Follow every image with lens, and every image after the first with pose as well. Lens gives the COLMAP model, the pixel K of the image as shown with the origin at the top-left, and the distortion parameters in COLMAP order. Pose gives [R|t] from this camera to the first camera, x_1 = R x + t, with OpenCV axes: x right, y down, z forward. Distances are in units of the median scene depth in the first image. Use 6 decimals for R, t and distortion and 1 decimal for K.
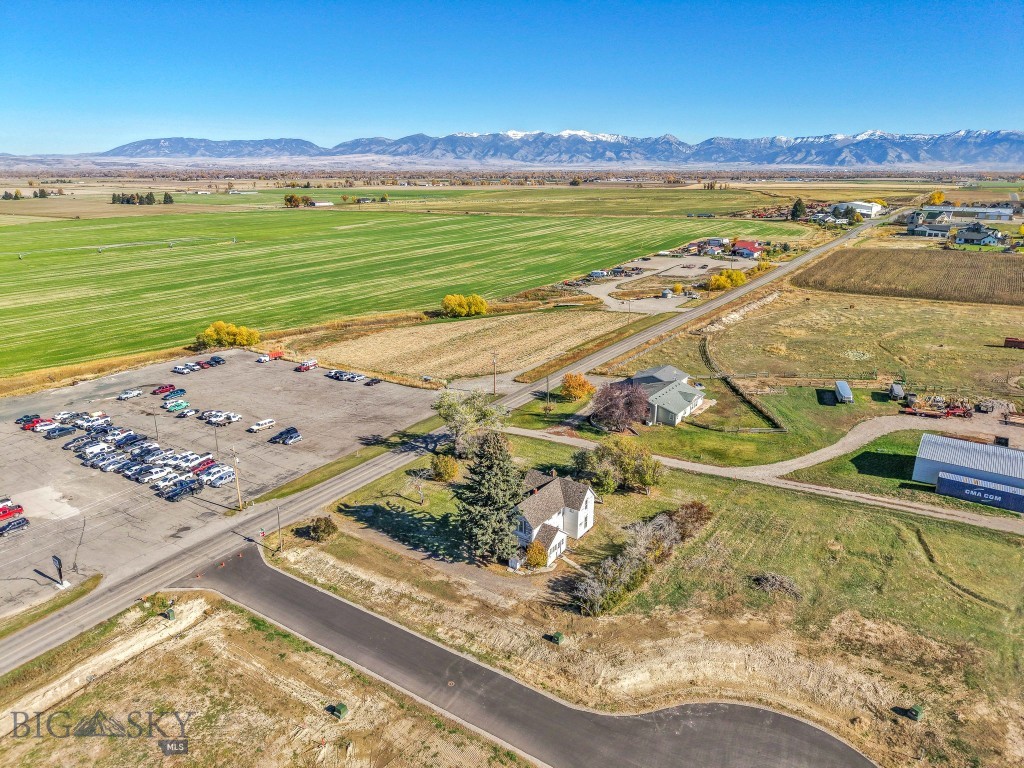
lens RADIAL K [[682.2, 0, 510.6], [0, 682.2, 391.2], [0, 0, 1]] dist [0.025301, -0.026165]
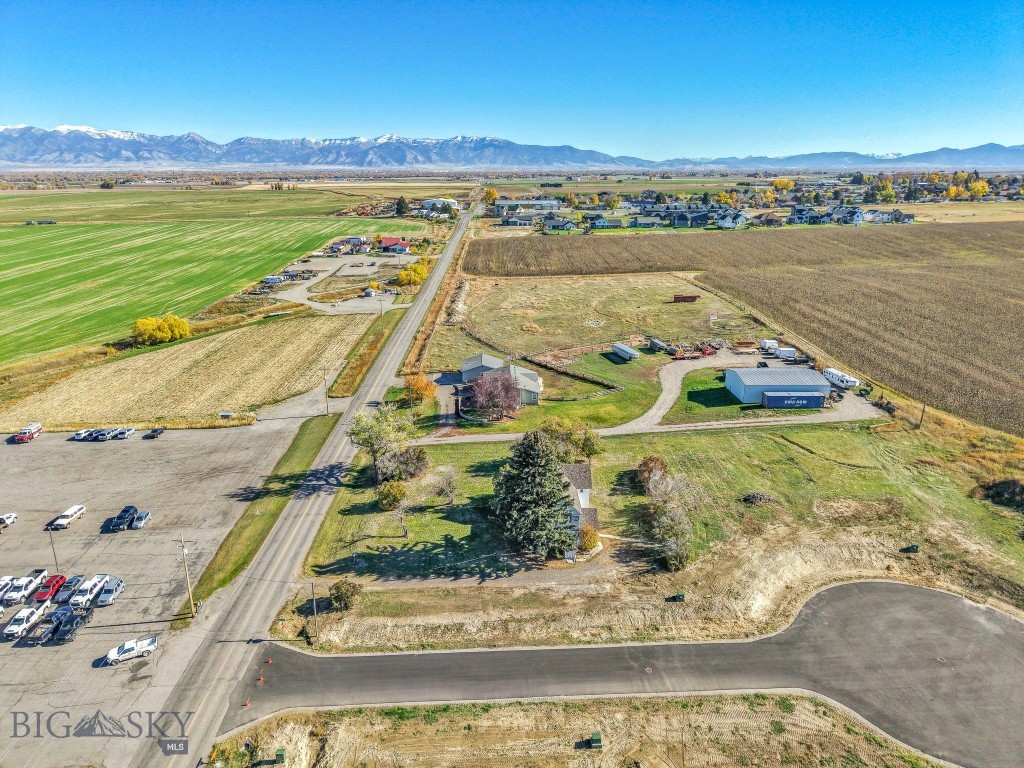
lens RADIAL K [[682.2, 0, 510.5], [0, 682.2, 390.5], [0, 0, 1]] dist [0.025301, -0.026165]
pose [[0.810992, -0.183895, 0.555405, -0.381337], [0.184965, 0.981216, 0.054799, -0.037119], [-0.555050, 0.058289, 0.829772, 0.128448]]
